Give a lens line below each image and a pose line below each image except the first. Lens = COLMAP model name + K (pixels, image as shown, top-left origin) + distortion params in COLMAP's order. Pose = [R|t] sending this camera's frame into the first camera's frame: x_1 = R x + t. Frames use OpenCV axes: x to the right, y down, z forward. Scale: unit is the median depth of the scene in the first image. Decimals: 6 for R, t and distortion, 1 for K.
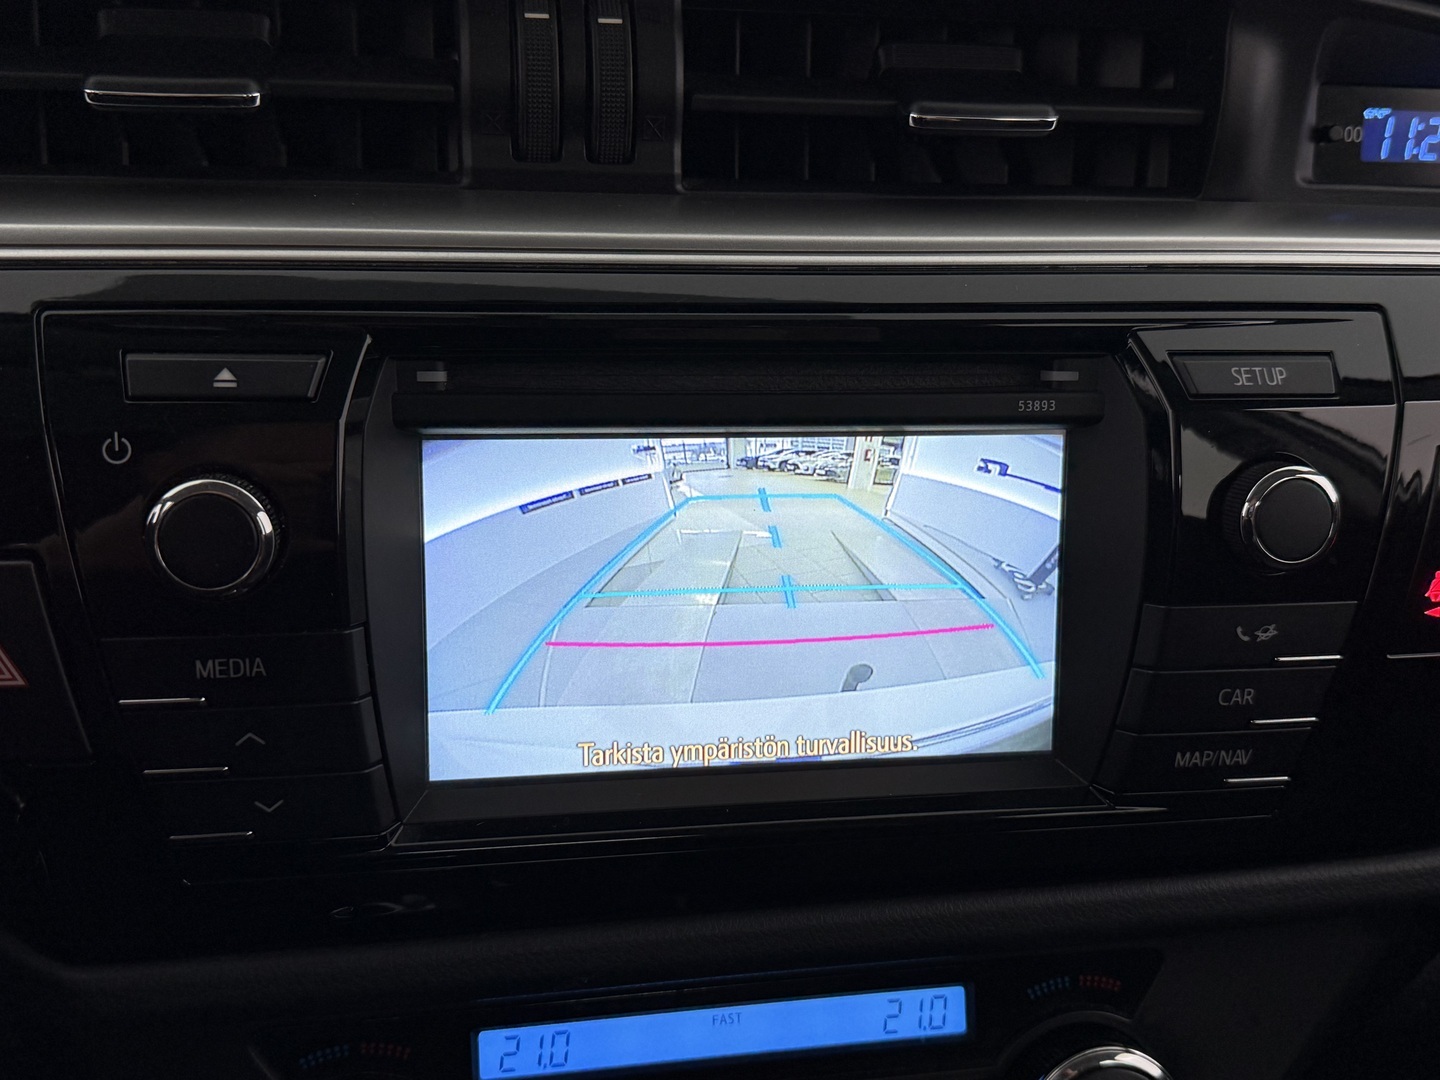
lens RADIAL K [[1477.9, 0, 720.0], [0, 1477.9, 540.0], [0, 0, 1]] dist [0.209058, -0.598293]
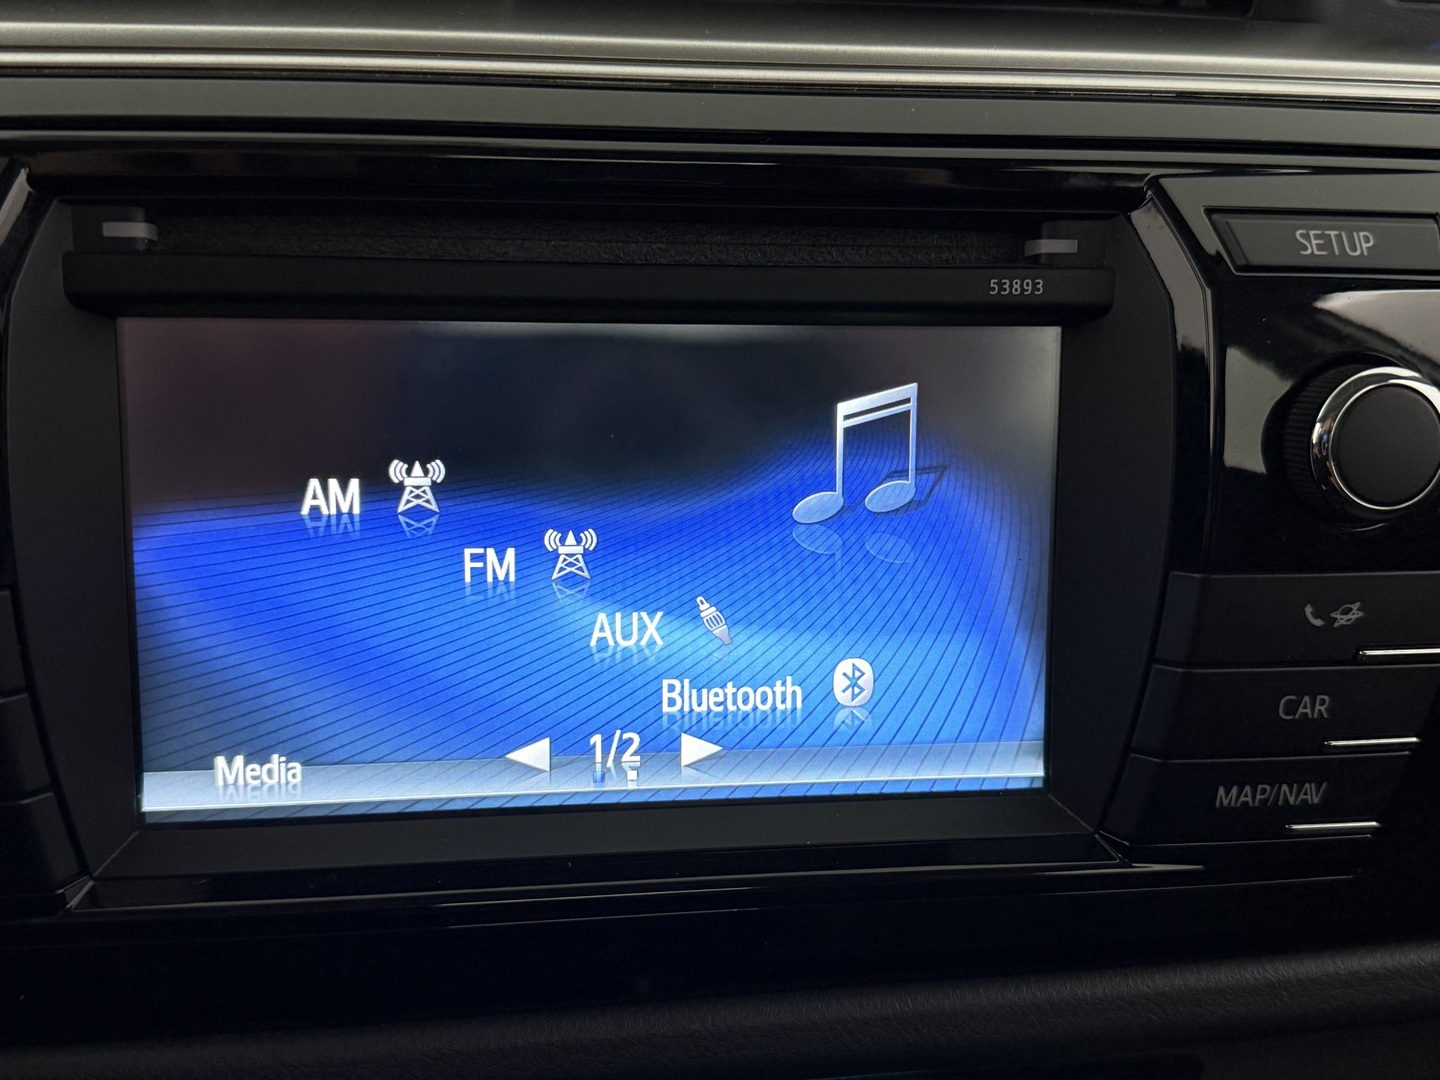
lens RADIAL K [[1523.0, 0, 720.0], [0, 1523.0, 540.0], [0, 0, 1]] dist [0.200851, -0.642339]
pose [[0.999443, 0.004526, -0.033075, 0.096937], [-0.005081, 0.999847, -0.016735, 0.040570], [0.032994, 0.016894, 0.999313, 0.274970]]
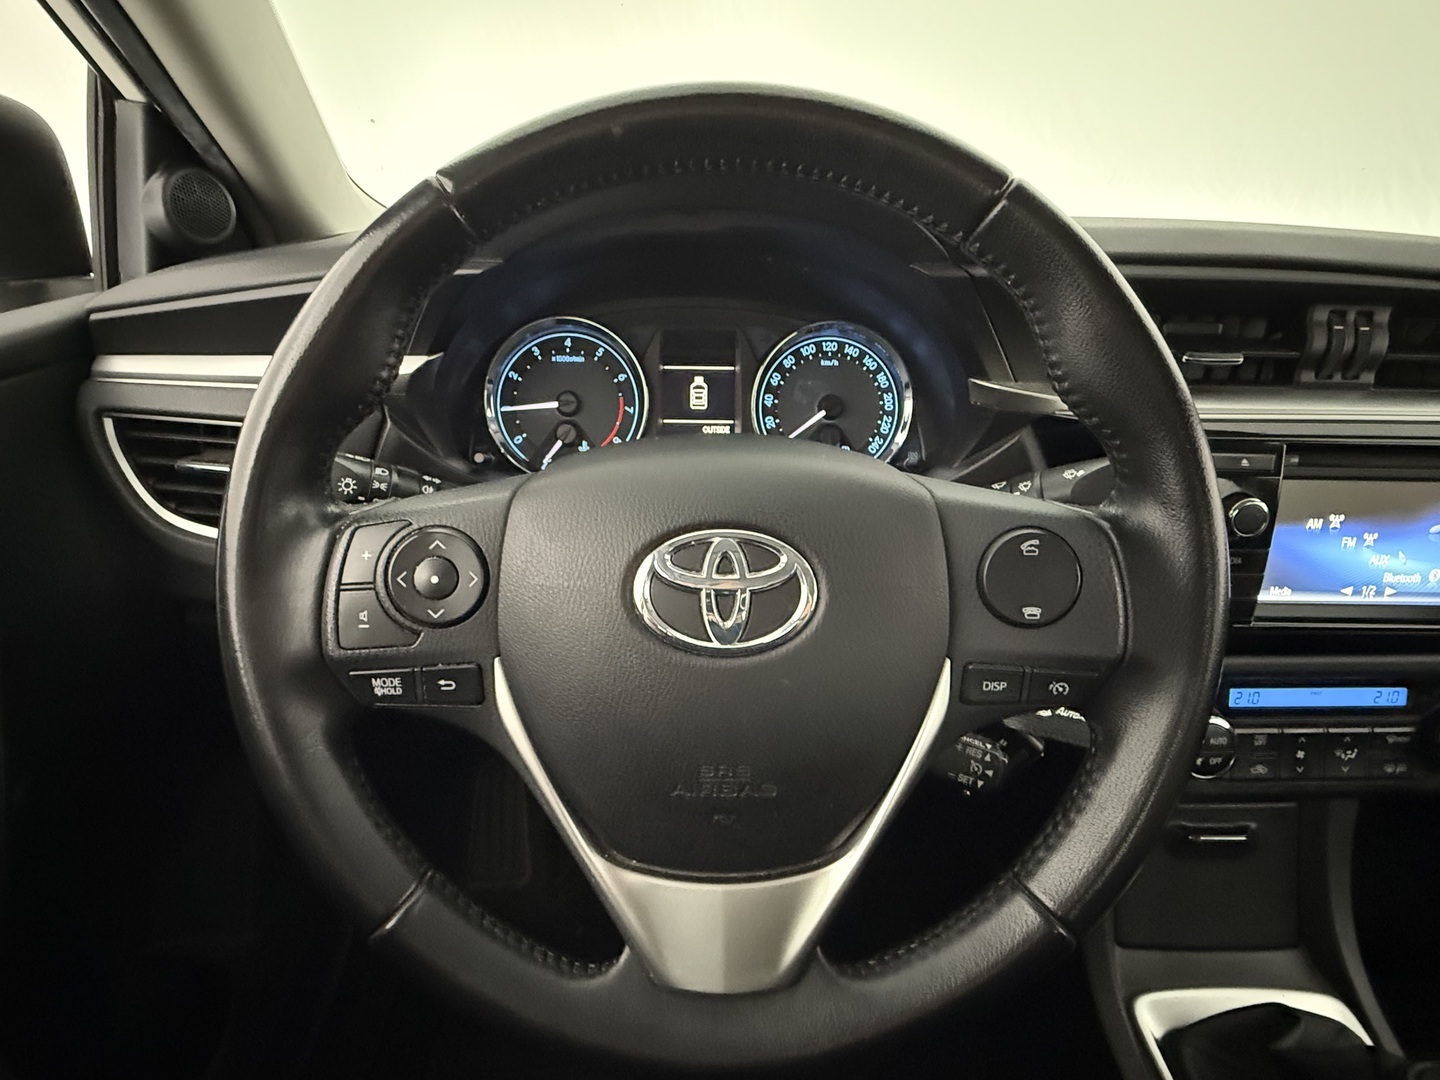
lens RADIAL K [[758.7, 0, 691.9], [0, 758.7, 543.7], [0, 0, 1]] dist [0.000419, -0.000237]
pose [[0.986407, 0.052562, -0.155689, -0.997237], [-0.036149, 0.993662, 0.106443, -0.059713], [0.160297, -0.099368, 0.982054, -0.550940]]
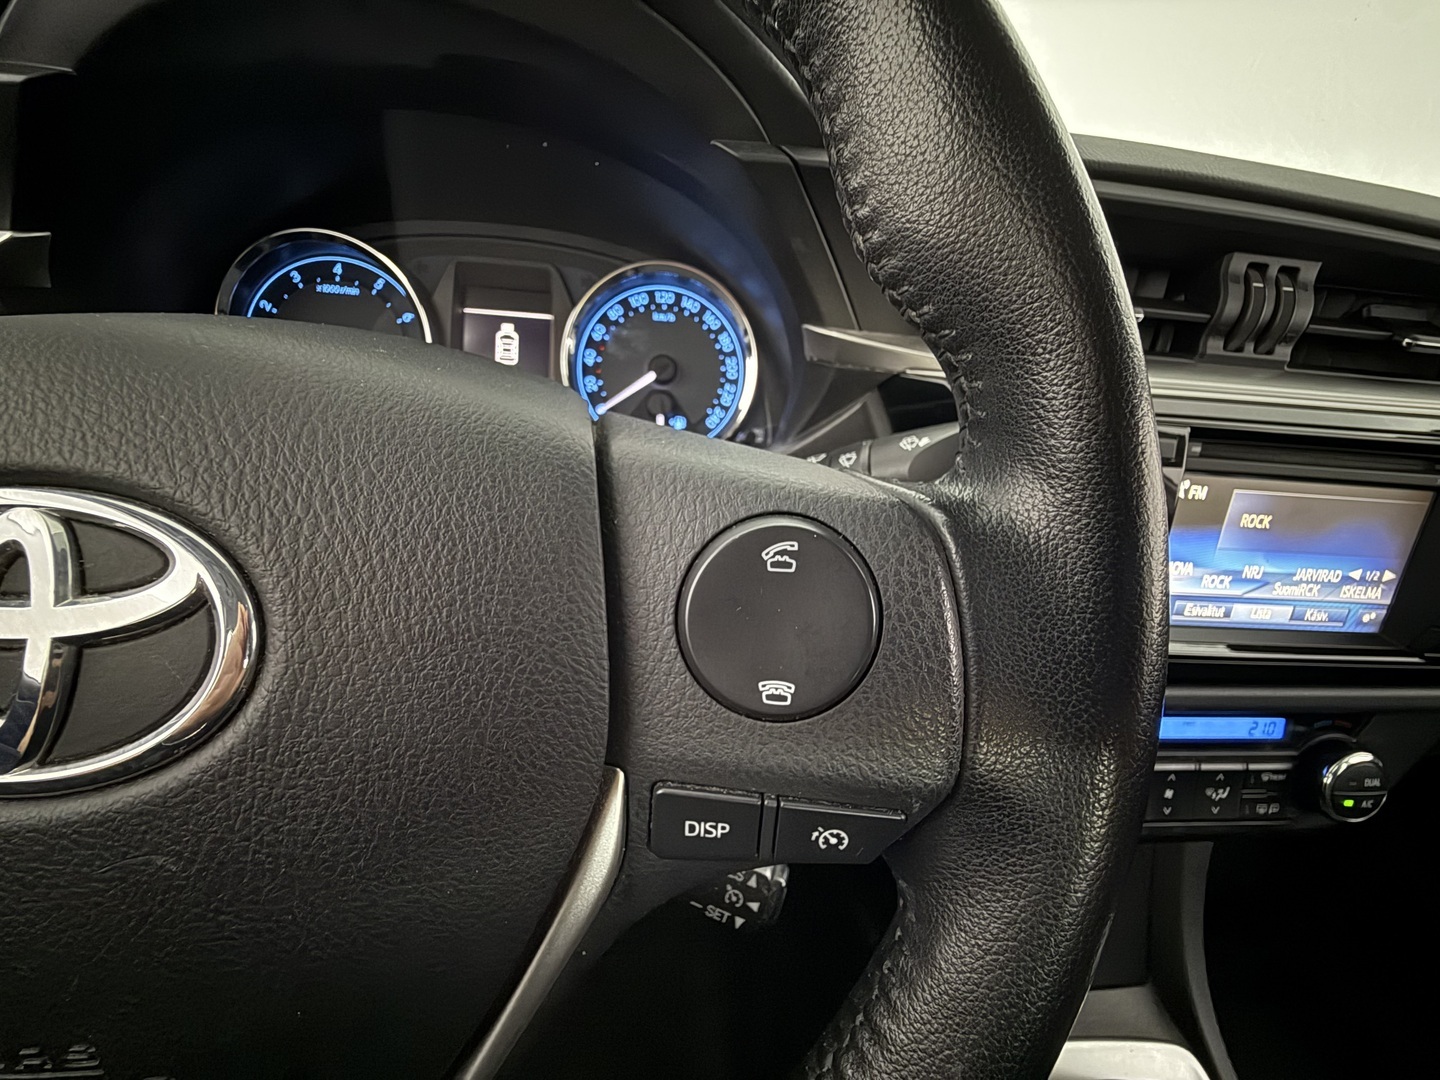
lens RADIAL K [[580.6, 0, 720.0], [0, 580.6, 540.0], [0, 0, 1]] dist [0.000324, -0.000083]
pose [[0.992257, 0.094285, -0.080842, -0.752925], [-0.083785, 0.988654, 0.124674, -0.022412], [0.091679, -0.116935, 0.988899, 0.057745]]
